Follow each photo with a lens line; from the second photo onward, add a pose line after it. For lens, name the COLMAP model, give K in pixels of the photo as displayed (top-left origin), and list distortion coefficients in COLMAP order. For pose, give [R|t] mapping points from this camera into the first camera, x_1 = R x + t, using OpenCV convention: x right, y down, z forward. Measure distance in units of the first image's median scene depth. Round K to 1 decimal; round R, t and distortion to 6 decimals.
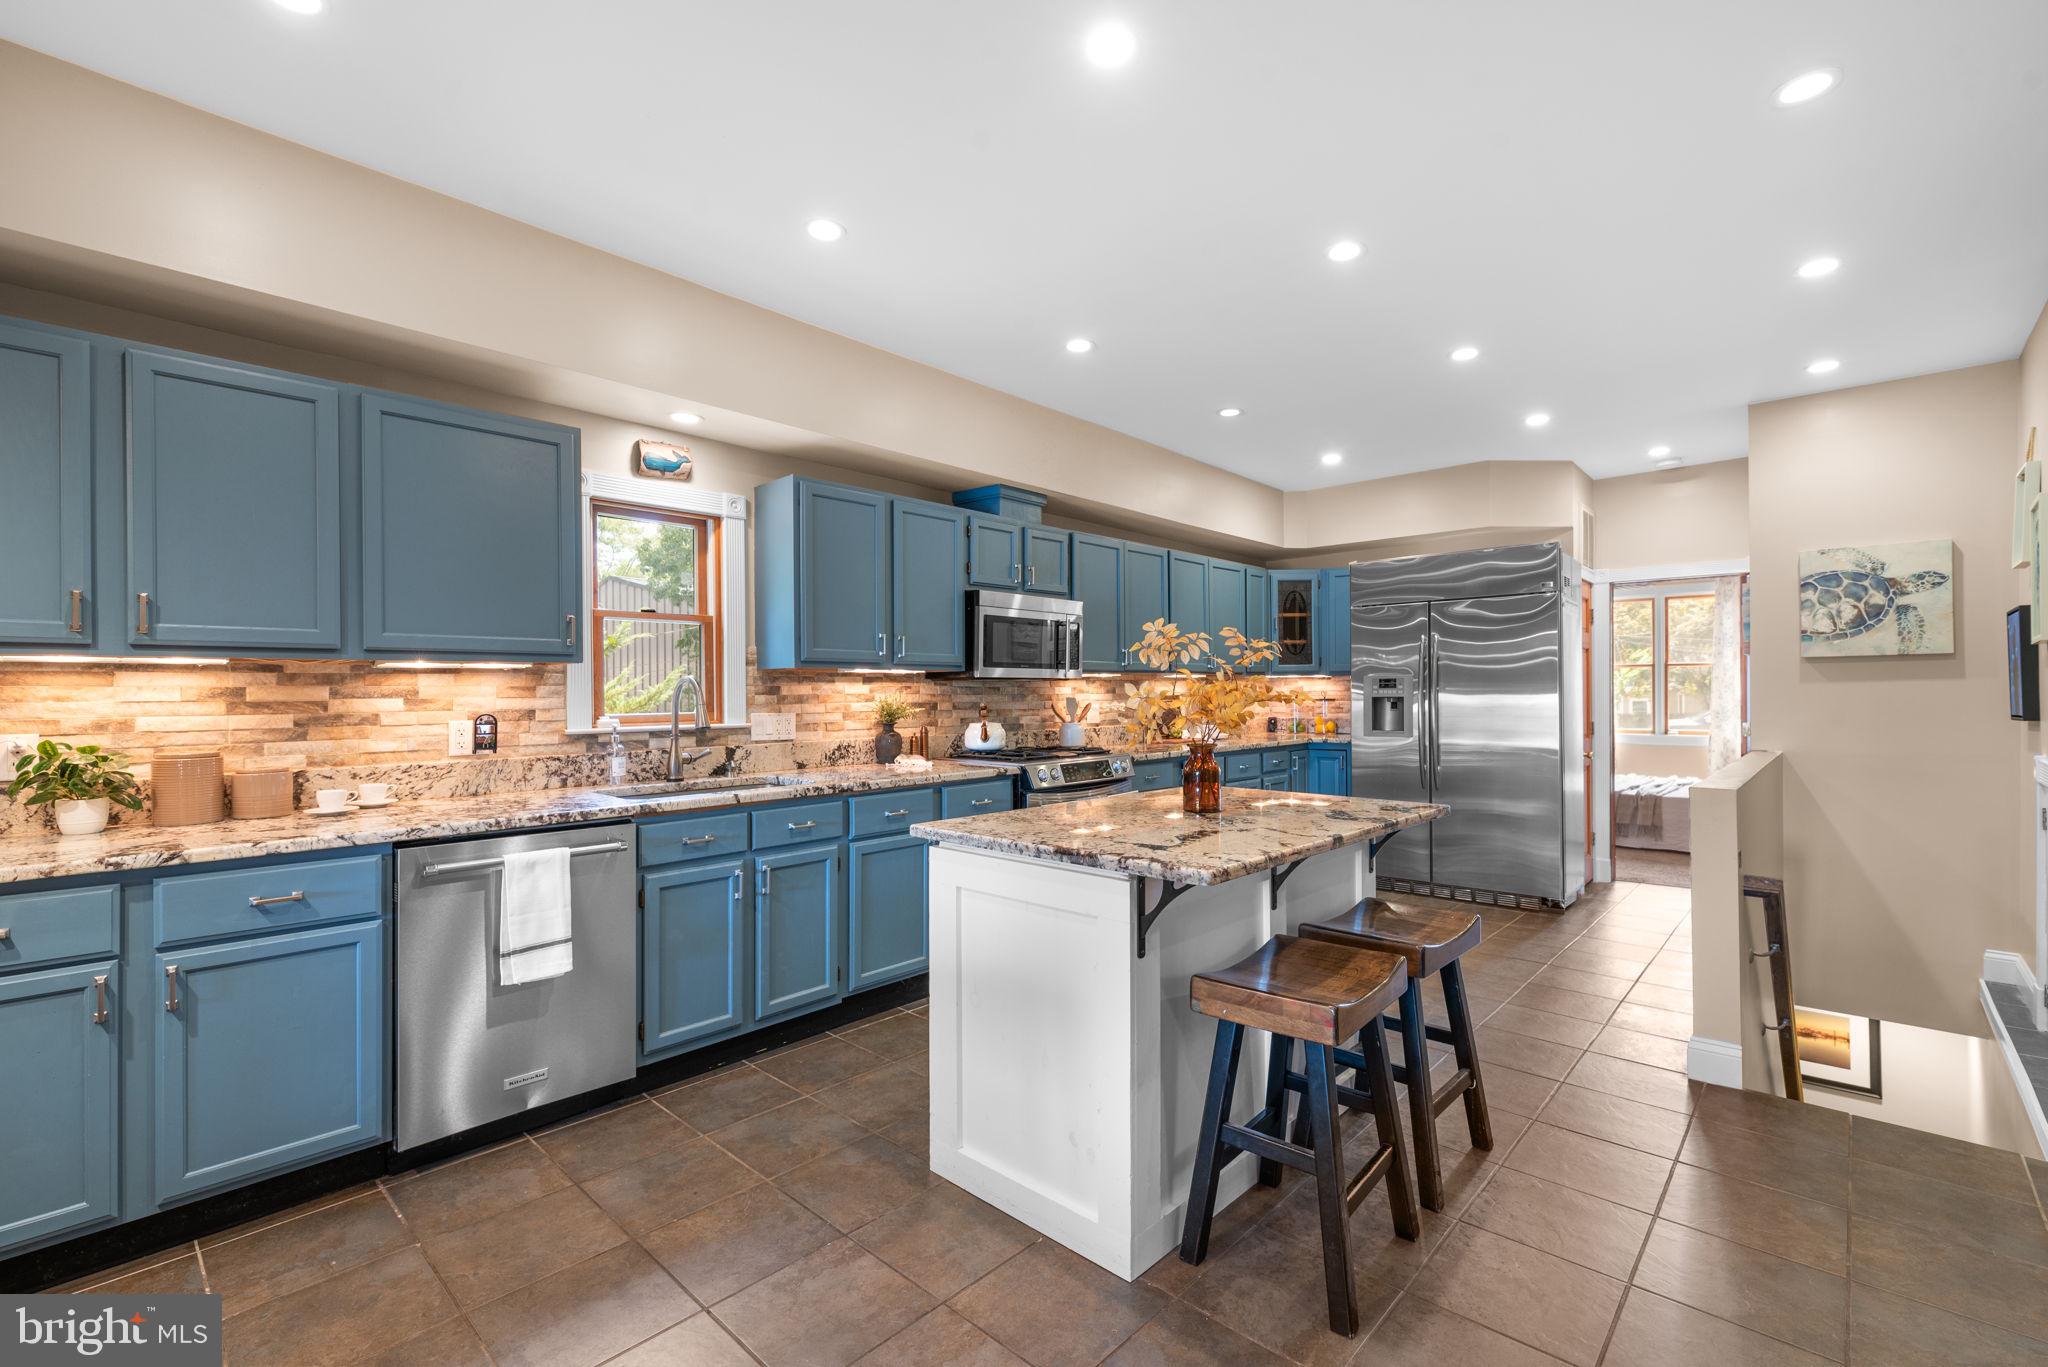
lens RADIAL K [[912.1, 0, 1023.2], [0, 912.1, 687.3], [0, 0, 1]] dist [0.003789, -0.000855]
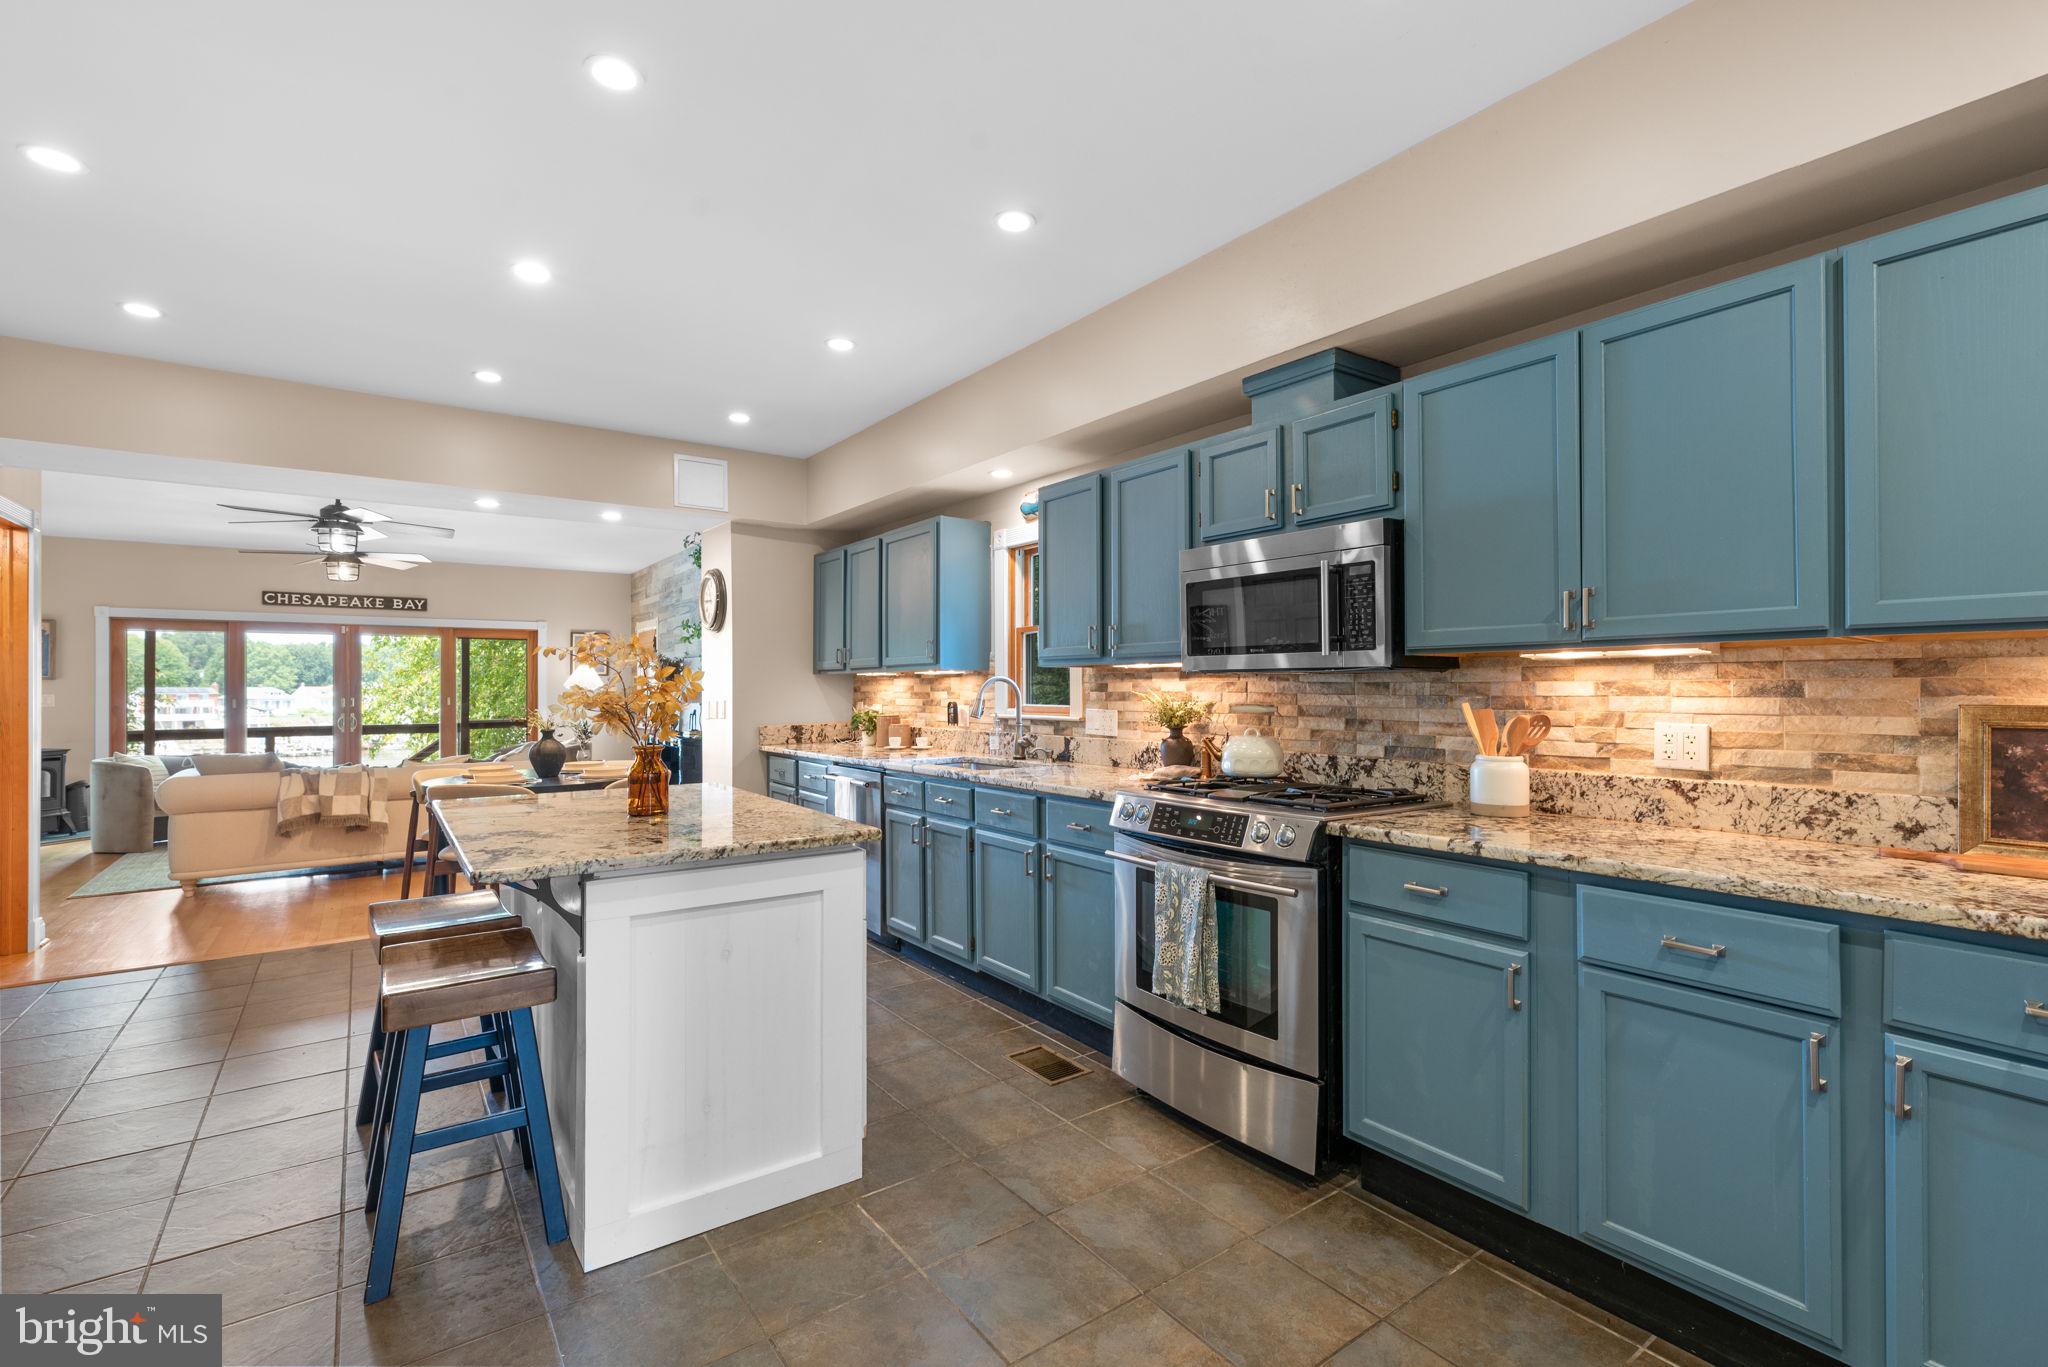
lens RADIAL K [[912.1, 0, 1023.6], [0, 912.1, 680.5], [0, 0, 1]] dist [0.003789, -0.000855]
pose [[-0.201352, 0.000794, -0.979519, 0.738086], [0.010041, 0.999949, -0.001253, -0.003924], [0.979468, -0.010087, -0.201349, 1.087304]]
